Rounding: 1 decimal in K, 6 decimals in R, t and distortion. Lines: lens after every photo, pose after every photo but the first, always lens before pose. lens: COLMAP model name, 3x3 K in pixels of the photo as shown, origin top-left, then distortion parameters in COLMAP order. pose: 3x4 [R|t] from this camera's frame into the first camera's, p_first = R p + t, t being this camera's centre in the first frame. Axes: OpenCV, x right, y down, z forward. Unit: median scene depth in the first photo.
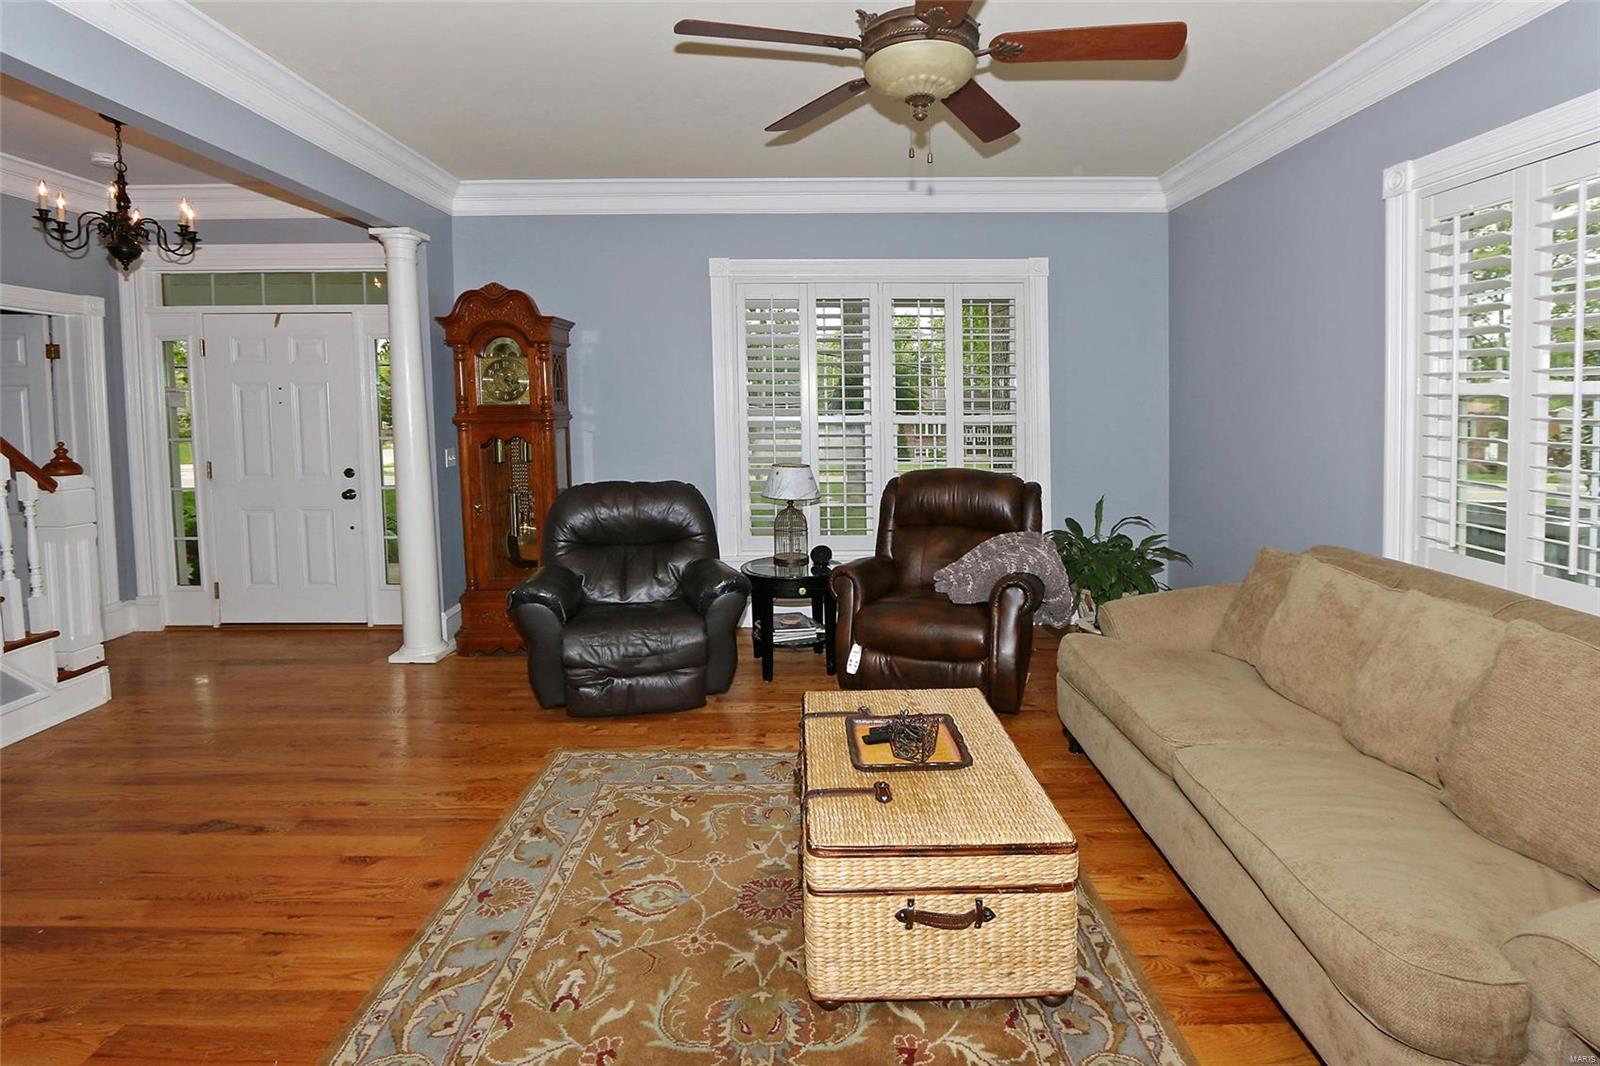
lens RADIAL K [[735.4, 0, 798.5], [0, 735.4, 438.1], [0, 0, 1]] dist [-0.009591, 0.000031]
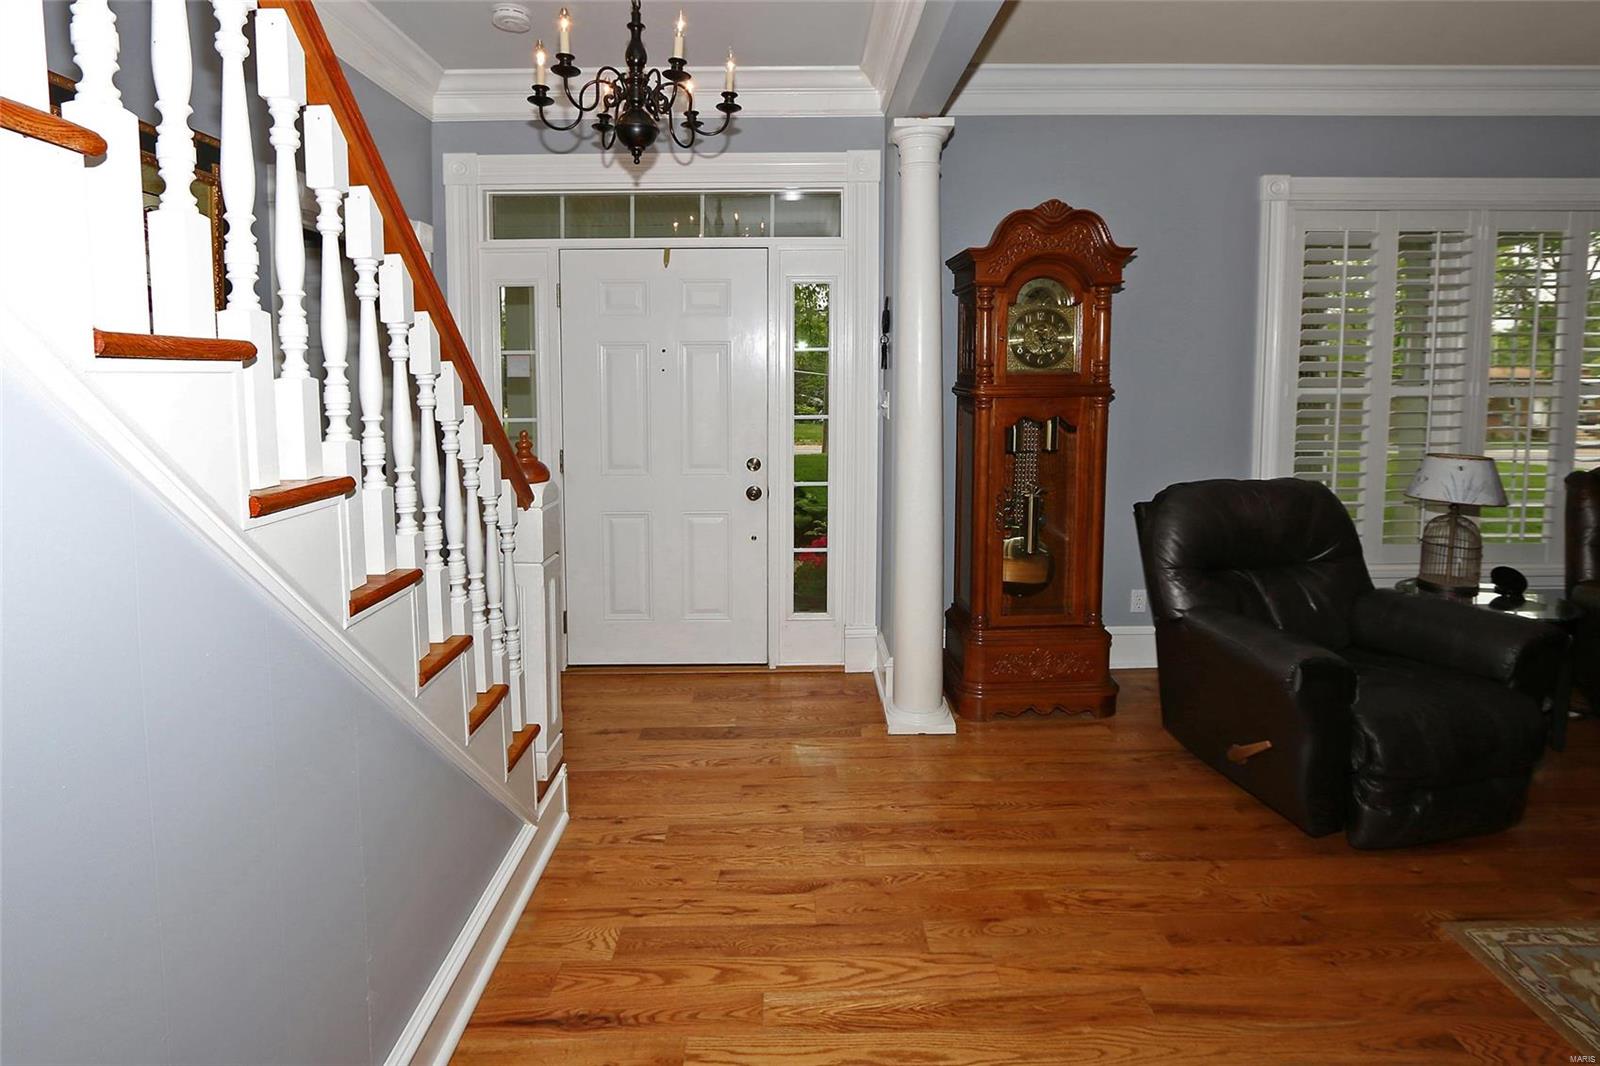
lens RADIAL K [[744.2, 0, 816.4], [0, 744.2, 412.6], [0, 0, 1]] dist [-0.001682, 0.000119]
pose [[0.999853, -0.003279, 0.016817, -0.631590], [0.003139, 0.999960, 0.008349, -0.012689], [-0.016844, -0.008295, 0.999824, 0.274402]]
